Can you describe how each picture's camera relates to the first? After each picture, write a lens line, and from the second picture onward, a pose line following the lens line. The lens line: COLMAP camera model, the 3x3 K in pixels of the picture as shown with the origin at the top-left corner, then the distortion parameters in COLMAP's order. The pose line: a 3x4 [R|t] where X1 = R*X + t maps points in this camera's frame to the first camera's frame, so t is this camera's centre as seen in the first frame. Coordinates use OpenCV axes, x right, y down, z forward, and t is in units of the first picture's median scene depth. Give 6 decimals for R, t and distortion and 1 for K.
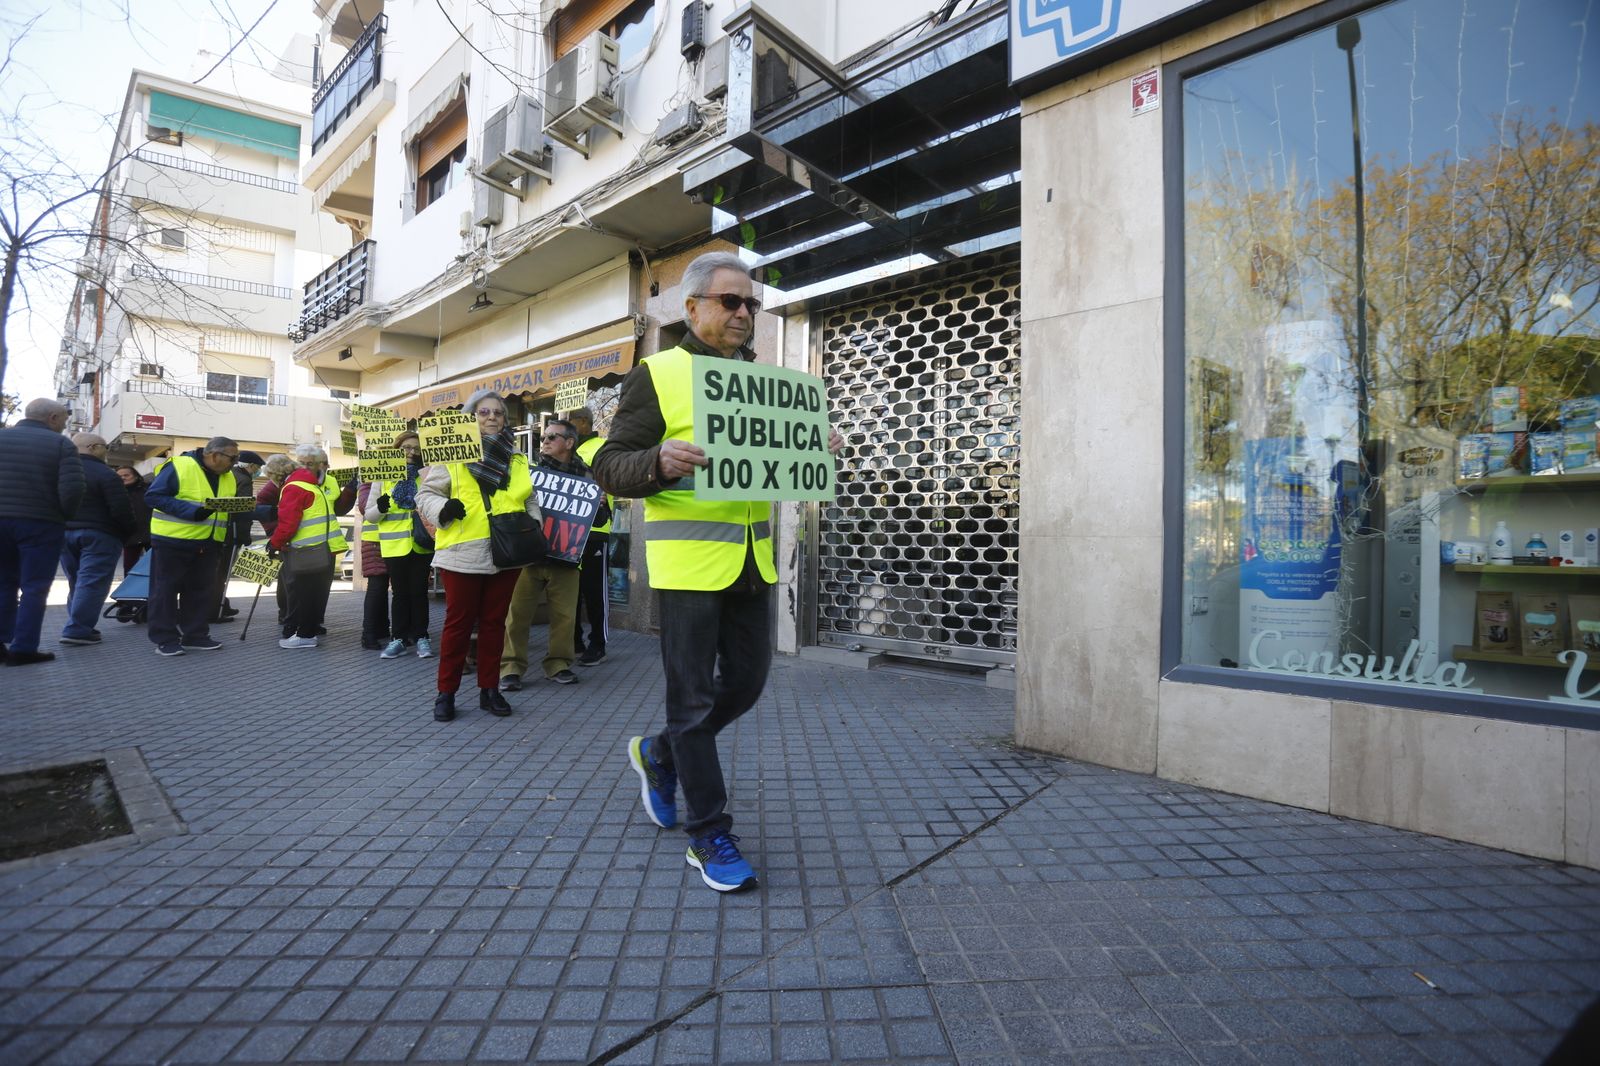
lens RADIAL K [[747.9, 0, 803.5], [0, 747.9, 522.1], [0, 0, 1]] dist [-0.045557, 0.013384]
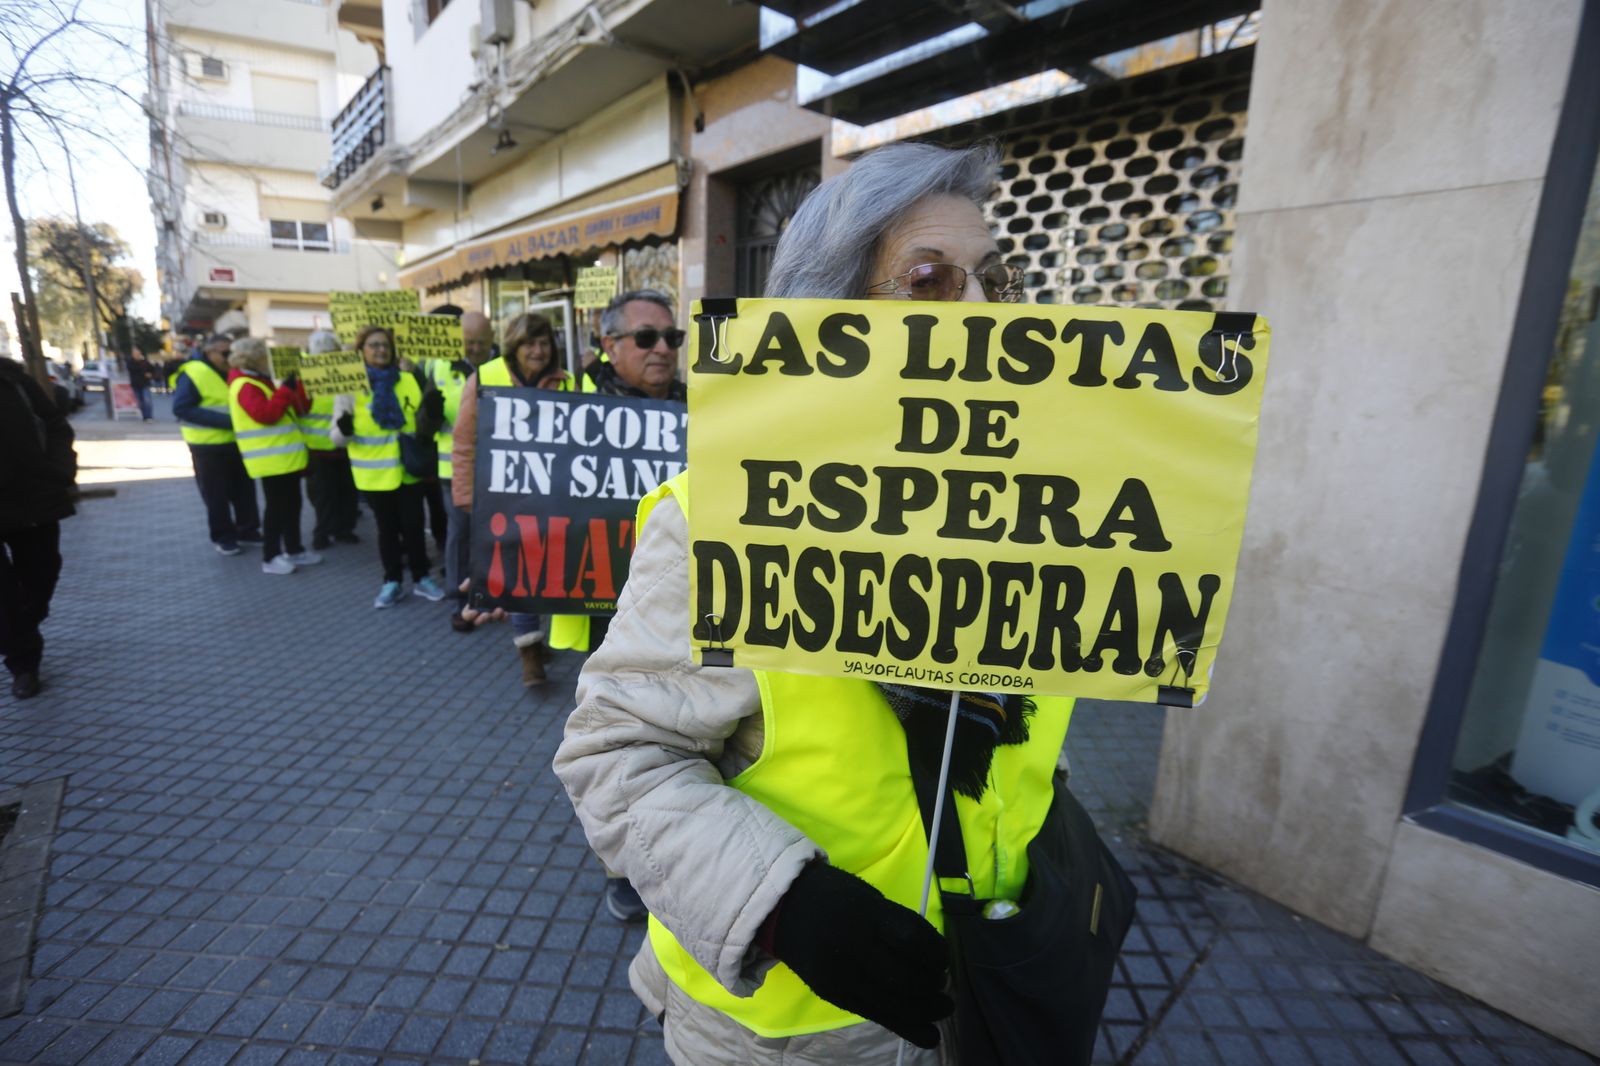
lens RADIAL K [[747.9, 0, 793.1], [0, 747.9, 534.3], [0, 0, 1]] dist [-0.045557, 0.013384]
pose [[0.991920, 0.033728, -0.122301, 0.011916], [-0.004188, 0.972193, 0.234145, -0.092919], [0.126797, -0.231740, 0.964479, 0.196609]]
